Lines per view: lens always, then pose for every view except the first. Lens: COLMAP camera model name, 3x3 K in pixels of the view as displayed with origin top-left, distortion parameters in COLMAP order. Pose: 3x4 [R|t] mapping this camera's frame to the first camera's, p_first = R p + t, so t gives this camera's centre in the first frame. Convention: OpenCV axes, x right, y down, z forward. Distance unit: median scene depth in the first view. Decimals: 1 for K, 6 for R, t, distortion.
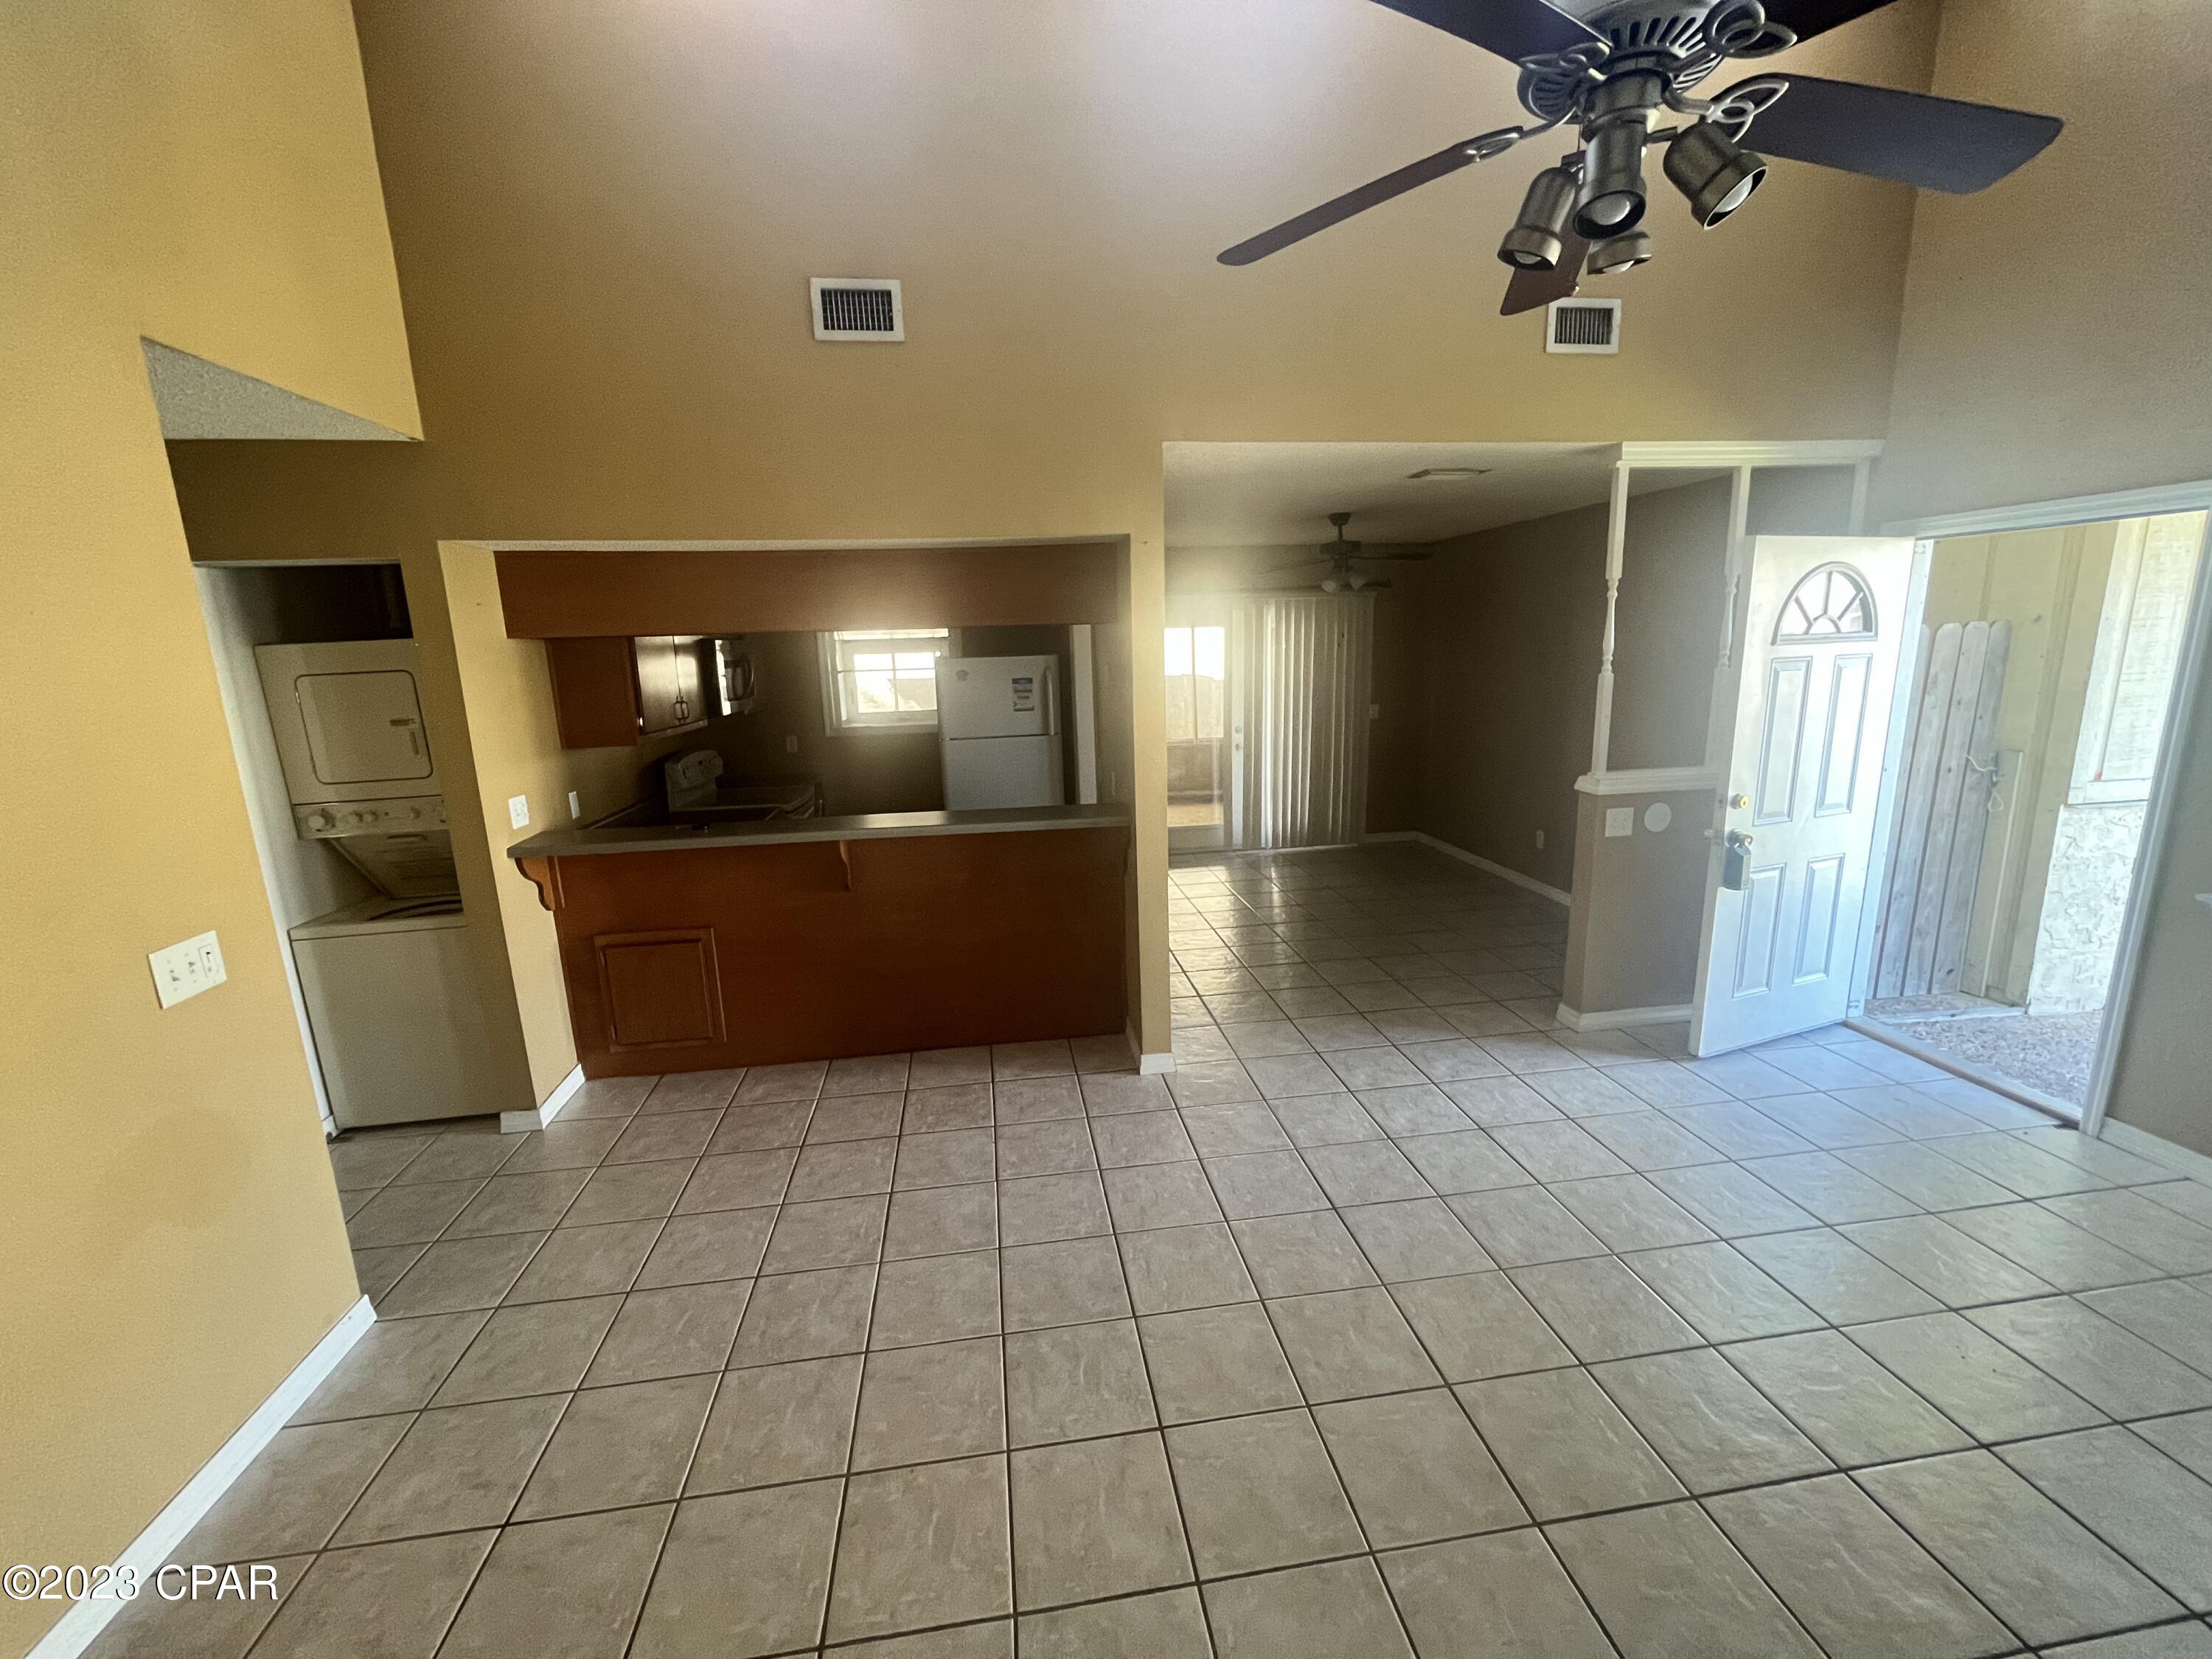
lens RADIAL K [[895.1, 0, 1100.8], [0, 895.1, 825.4], [0, 0, 1]] dist [0.000000, 0.000197]
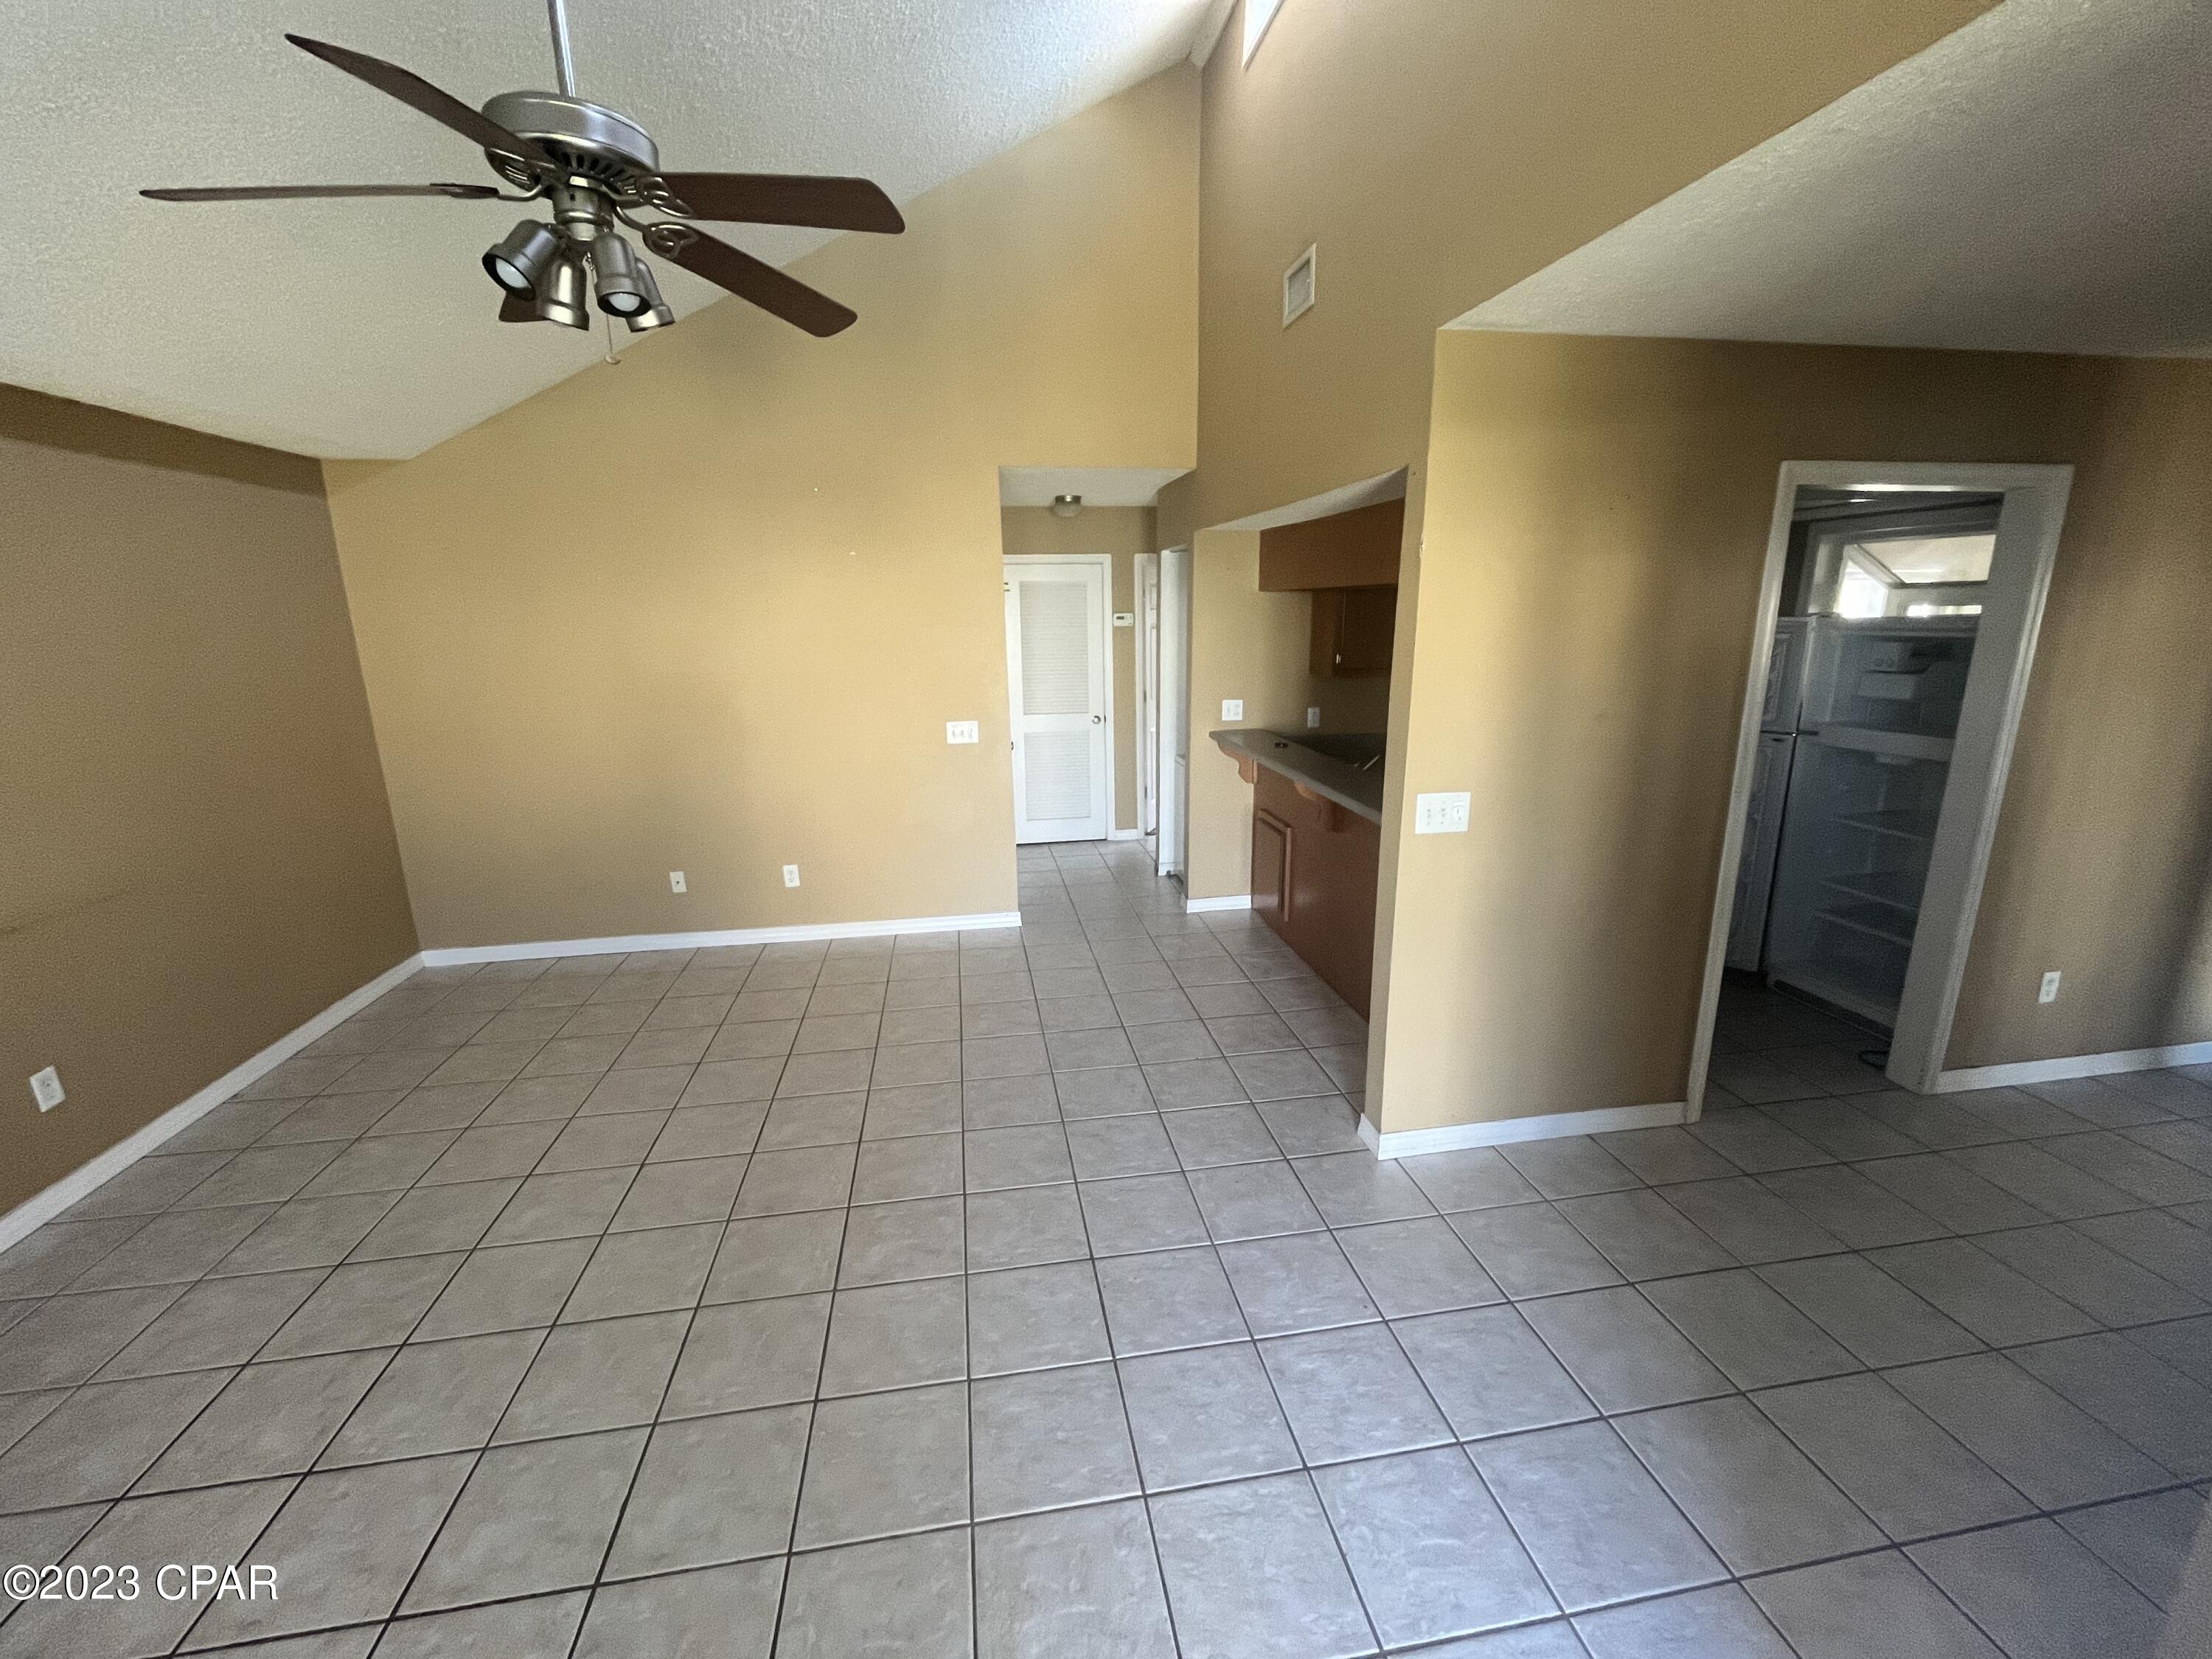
lens RADIAL K [[895.1, 0, 1101.7], [0, 895.1, 831.2], [0, 0, 1]] dist [0.000000, 0.000197]
pose [[0.022462, 0.266823, -0.963484, 0.822906], [-0.188023, 0.947657, 0.258057, -0.166823], [0.981908, 0.175361, 0.071455, 0.716770]]
